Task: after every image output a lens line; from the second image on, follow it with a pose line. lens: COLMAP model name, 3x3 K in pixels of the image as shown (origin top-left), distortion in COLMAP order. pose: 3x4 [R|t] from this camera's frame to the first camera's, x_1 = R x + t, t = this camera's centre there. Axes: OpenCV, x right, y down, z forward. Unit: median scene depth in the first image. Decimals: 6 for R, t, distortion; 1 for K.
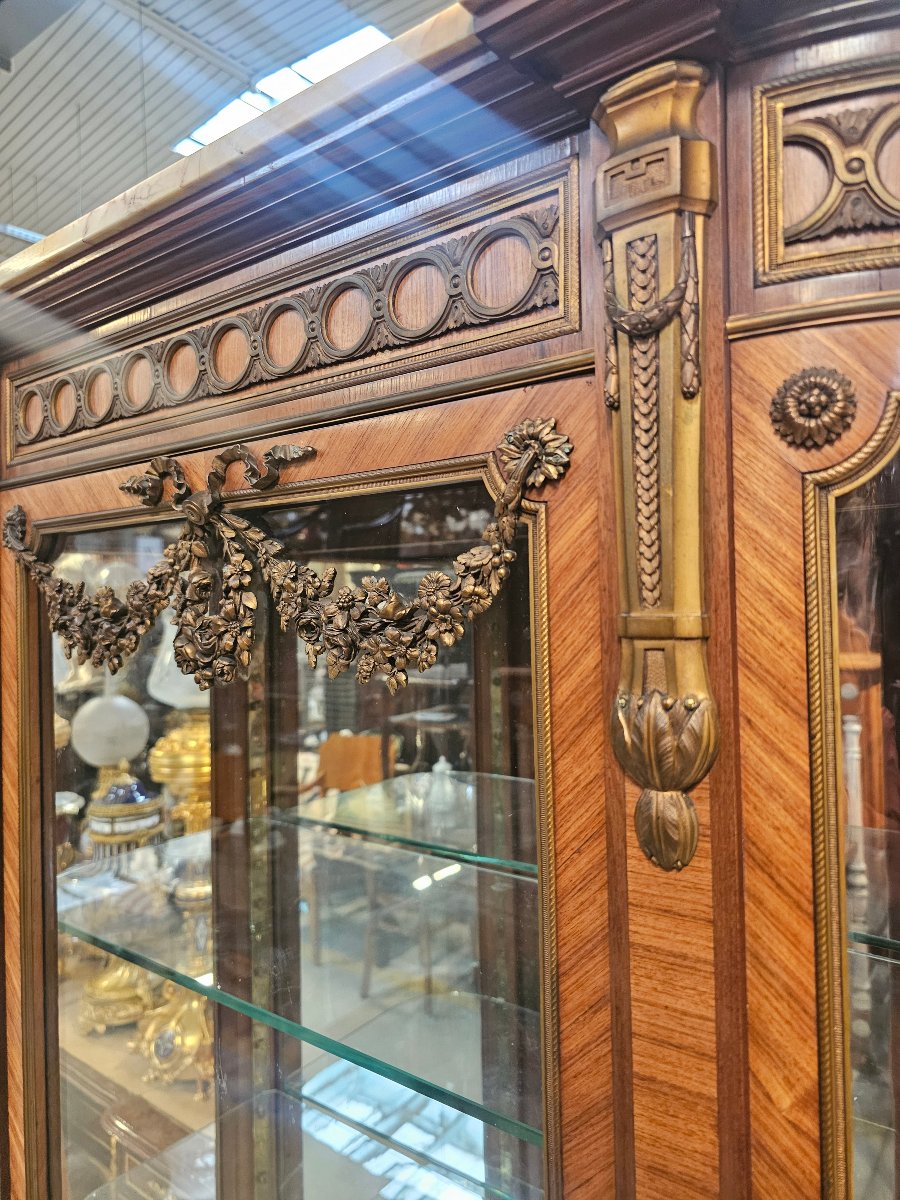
lens RADIAL K [[783.2, 0, 465.4], [0, 783.2, 605.8], [0, 0, 1]] dist [0.001771, -0.003530]
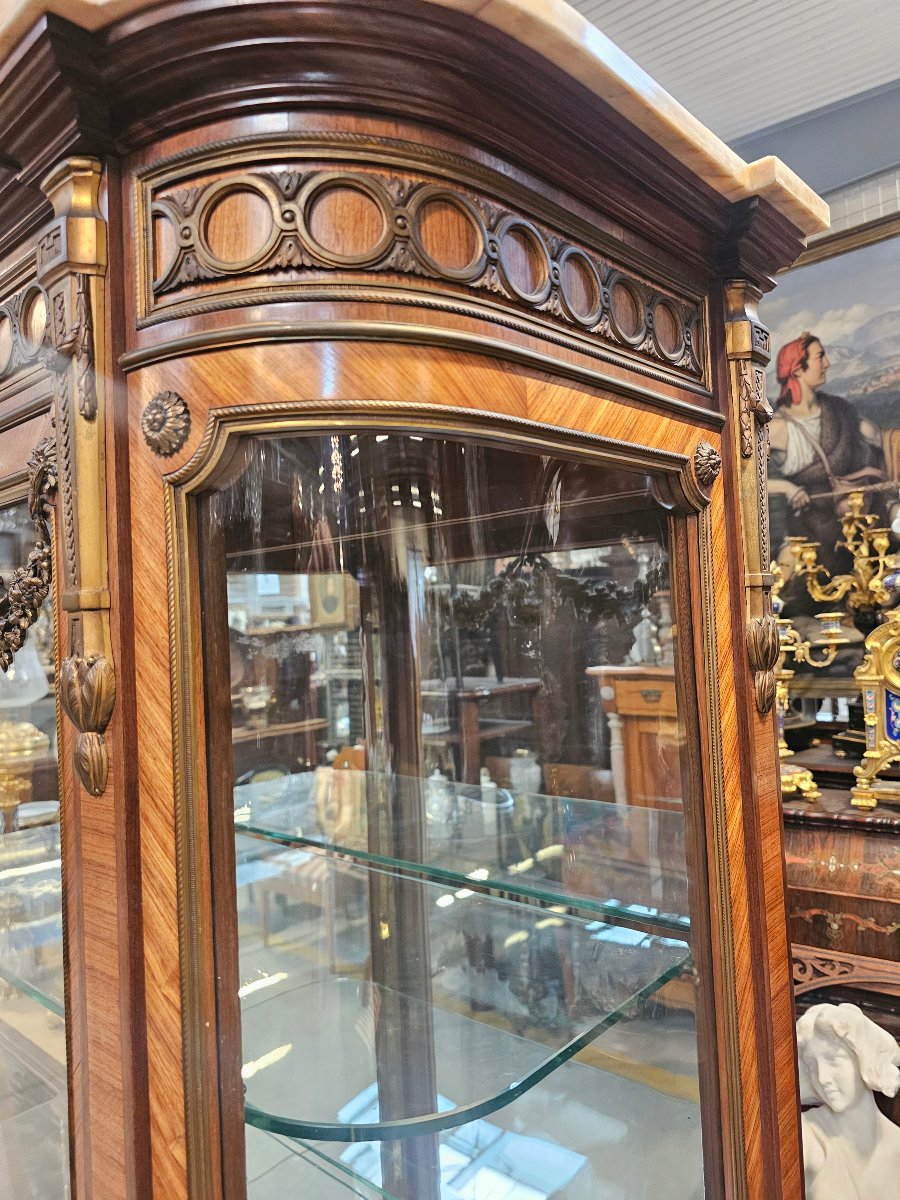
lens RADIAL K [[814.7, 0, 500.0], [0, 814.7, 602.2], [0, 0, 1]] dist [0.068780, -0.078285]
pose [[0.994473, -0.027726, -0.101269, 1.073548], [0.026071, 0.999505, -0.017625, 0.070515], [0.101708, 0.014887, 0.994703, -0.254129]]
